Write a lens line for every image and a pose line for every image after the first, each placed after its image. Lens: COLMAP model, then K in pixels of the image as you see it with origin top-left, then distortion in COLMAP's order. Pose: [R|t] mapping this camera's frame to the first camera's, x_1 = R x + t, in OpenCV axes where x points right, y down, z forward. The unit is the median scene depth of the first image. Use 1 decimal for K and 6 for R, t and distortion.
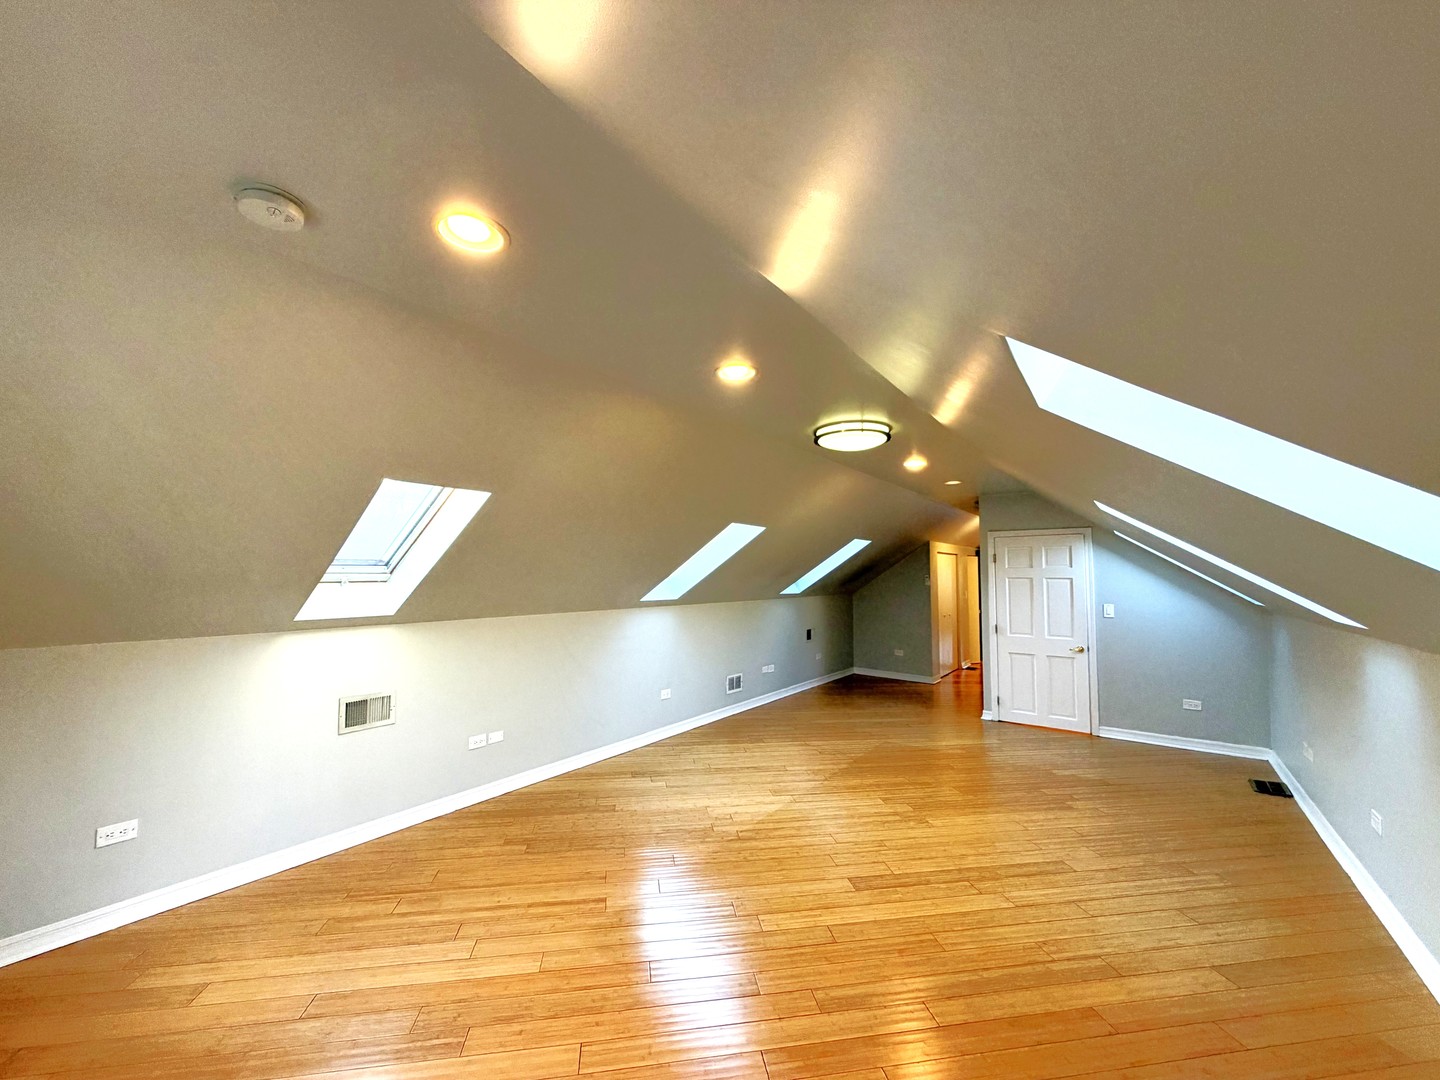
lens RADIAL K [[570.3, 0, 719.0], [0, 570.3, 540.2], [0, 0, 1]] dist [-0.004407, -0.000282]
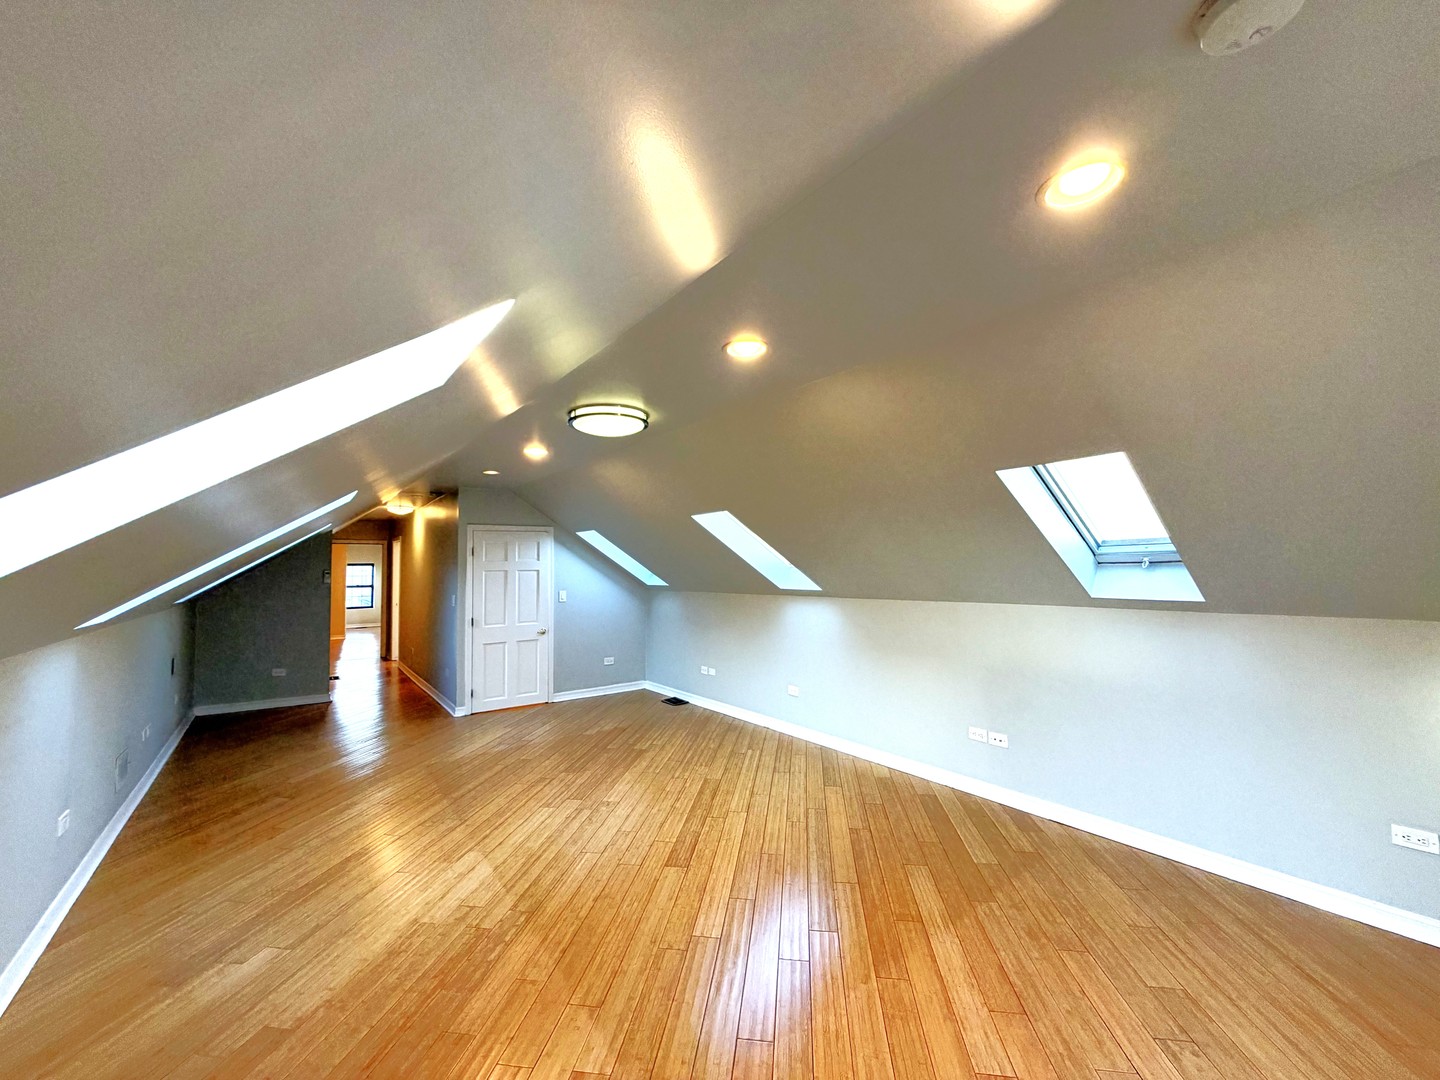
lens RADIAL K [[570.3, 0, 718.5], [0, 570.3, 545.7], [0, 0, 1]] dist [-0.004407, -0.000282]
pose [[0.297587, 0.025895, 0.954343, -0.424077], [-0.042455, 0.999002, -0.013868, 0.021922], [-0.953750, -0.036390, 0.298389, 0.370084]]
